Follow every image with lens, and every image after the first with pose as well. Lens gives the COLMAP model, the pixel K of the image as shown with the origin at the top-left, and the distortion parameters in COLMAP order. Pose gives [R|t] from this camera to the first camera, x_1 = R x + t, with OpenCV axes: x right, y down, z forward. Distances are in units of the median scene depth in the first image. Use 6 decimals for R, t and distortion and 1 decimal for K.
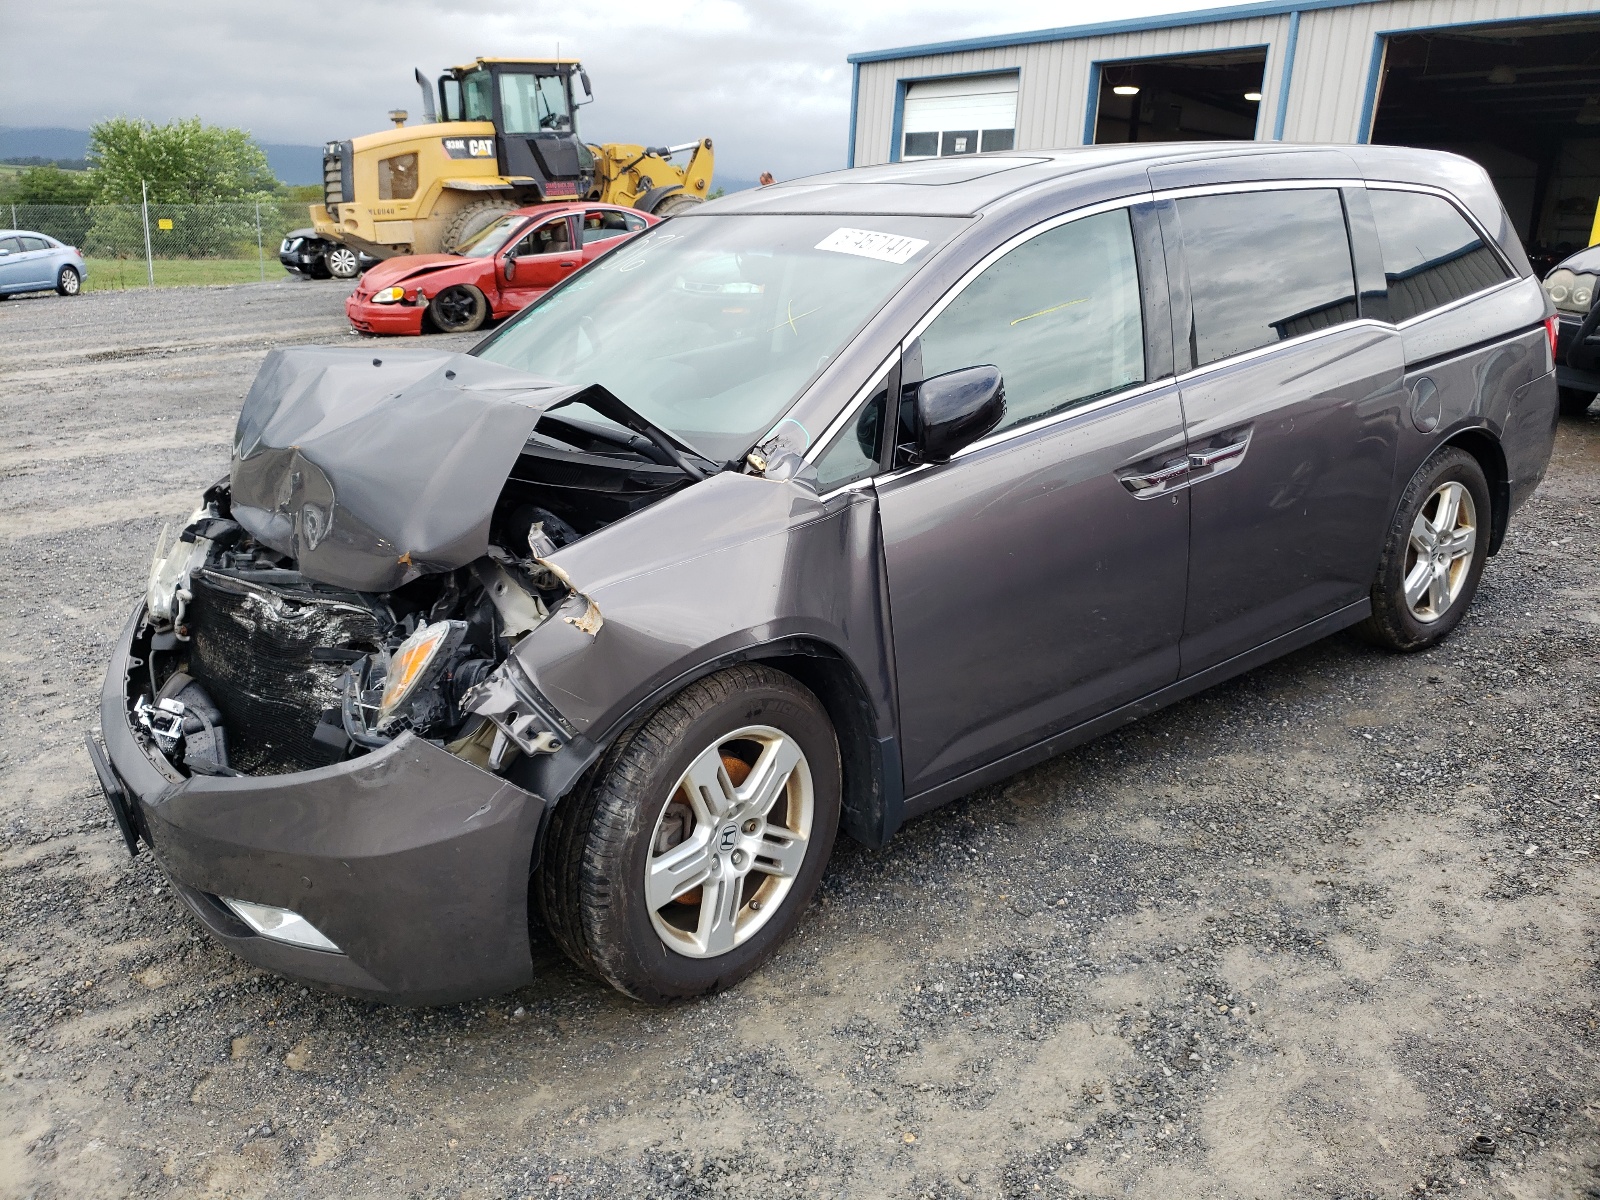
lens RADIAL K [[1257.5, 0, 800.0], [0, 1257.5, 600.0], [0, 0, 1]] dist [-0.009536, 0.052602]
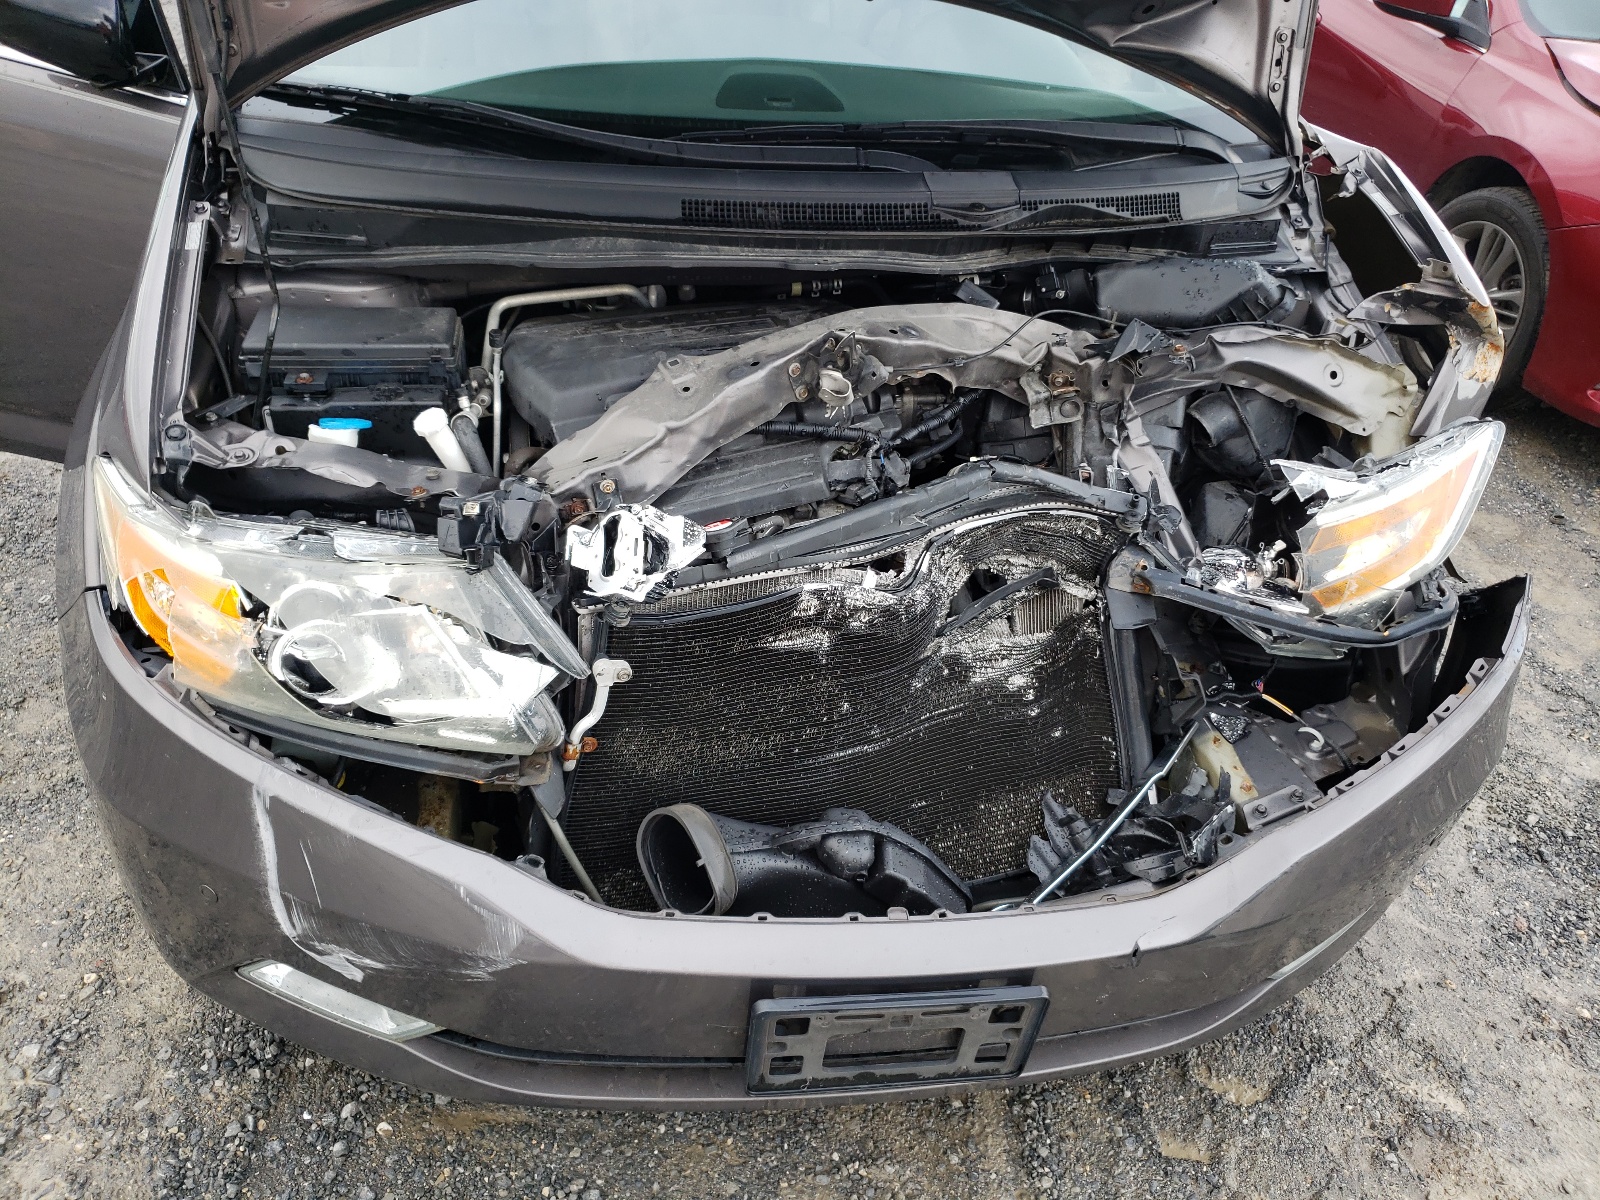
lens RADIAL K [[1257.5, 0, 800.0], [0, 1257.5, 600.0], [0, 0, 1]] dist [-0.009536, 0.052602]
pose [[0.479094, -0.440179, 0.759415, -0.772812], [0.203782, 0.897310, 0.391546, -0.186606], [-0.853781, -0.032832, 0.519596, 0.689252]]
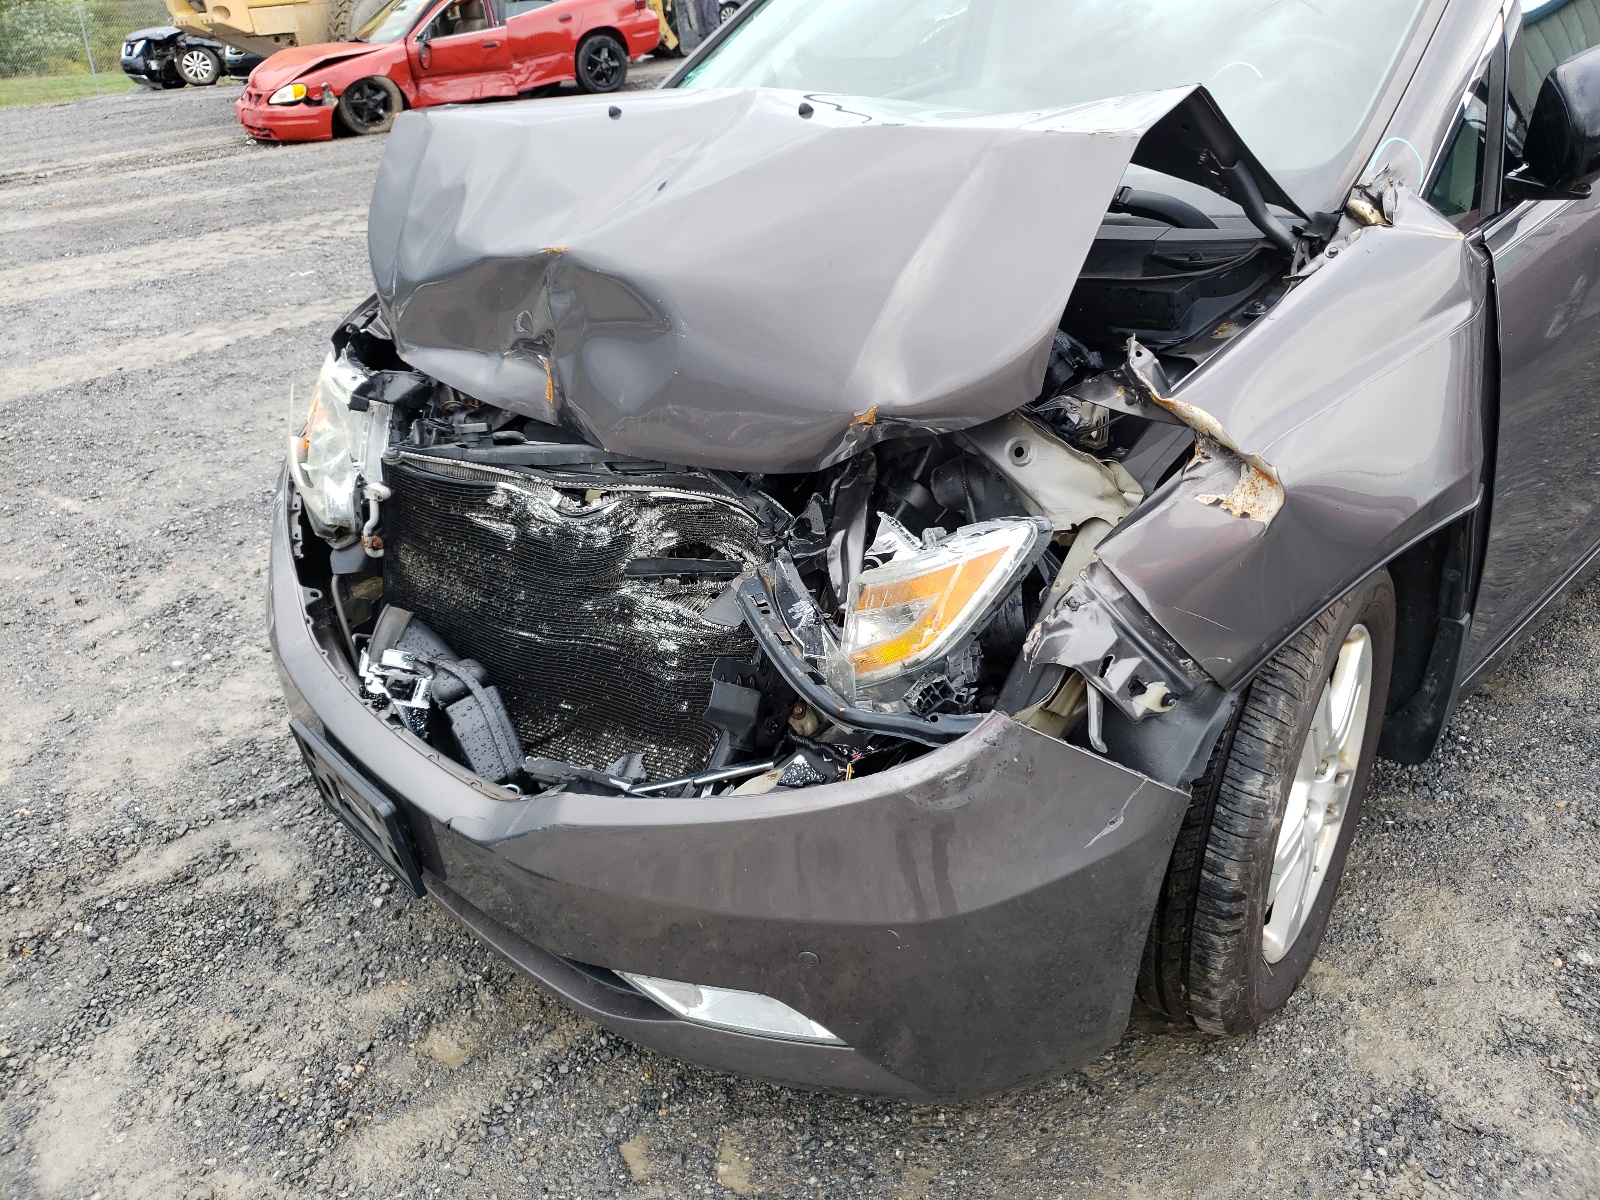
lens RADIAL K [[1257.5, 0, 800.0], [0, 1257.5, 600.0], [0, 0, 1]] dist [-0.009536, 0.052602]
pose [[0.994044, -0.089799, 0.061749, -0.305906], [0.079176, 0.984418, 0.157012, -0.033762], [-0.074887, -0.151188, 0.985664, 0.305496]]
